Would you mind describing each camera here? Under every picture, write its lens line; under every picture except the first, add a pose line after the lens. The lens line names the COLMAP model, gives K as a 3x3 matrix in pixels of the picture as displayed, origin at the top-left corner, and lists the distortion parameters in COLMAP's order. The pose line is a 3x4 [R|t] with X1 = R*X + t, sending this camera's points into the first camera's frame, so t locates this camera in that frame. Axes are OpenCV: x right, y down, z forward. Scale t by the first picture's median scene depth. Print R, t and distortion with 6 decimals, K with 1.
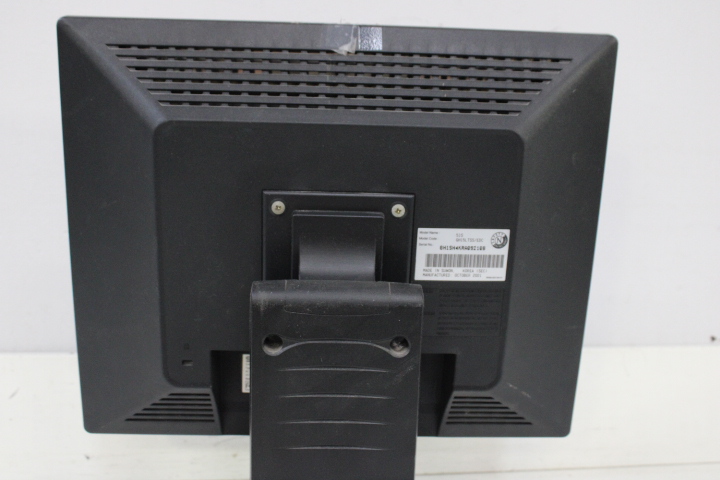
lens RADIAL K [[817.3, 0, 360.0], [0, 817.3, 240.0], [0, 0, 1]] dist [-0.121522, 0.223589]
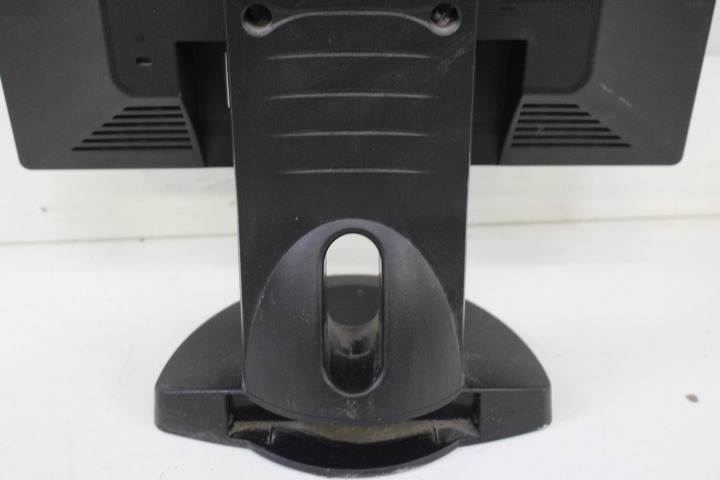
lens RADIAL K [[923.9, 0, 360.0], [0, 923.9, 240.0], [0, 0, 1]] dist [-0.058585, -0.017718]
pose [[0.998685, -0.012734, -0.049655, 0.013088], [0.025251, 0.965190, 0.260328, 0.101461], [0.044611, -0.261239, 0.964243, 0.203476]]
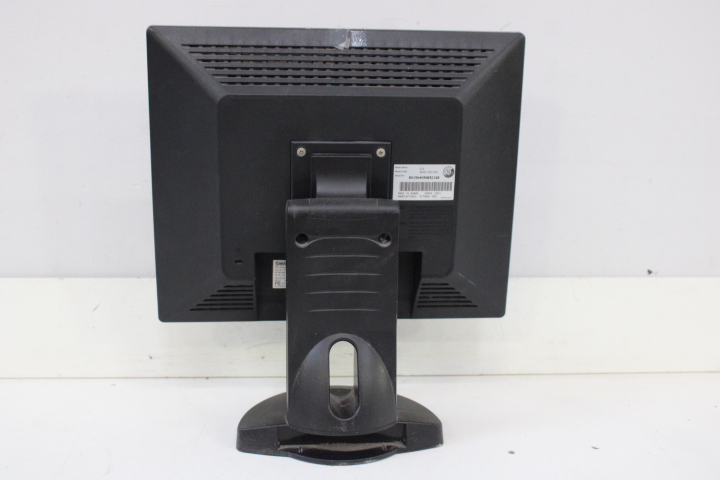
lens RADIAL K [[909.9, 0, 360.0], [0, 909.9, 240.0], [0, 0, 1]] dist [-0.047389, -0.005881]
pose [[0.998576, -0.026044, 0.046565, -0.072565], [0.026528, 0.999600, -0.009799, 0.137994], [-0.046291, 0.011021, 0.998867, -0.660939]]
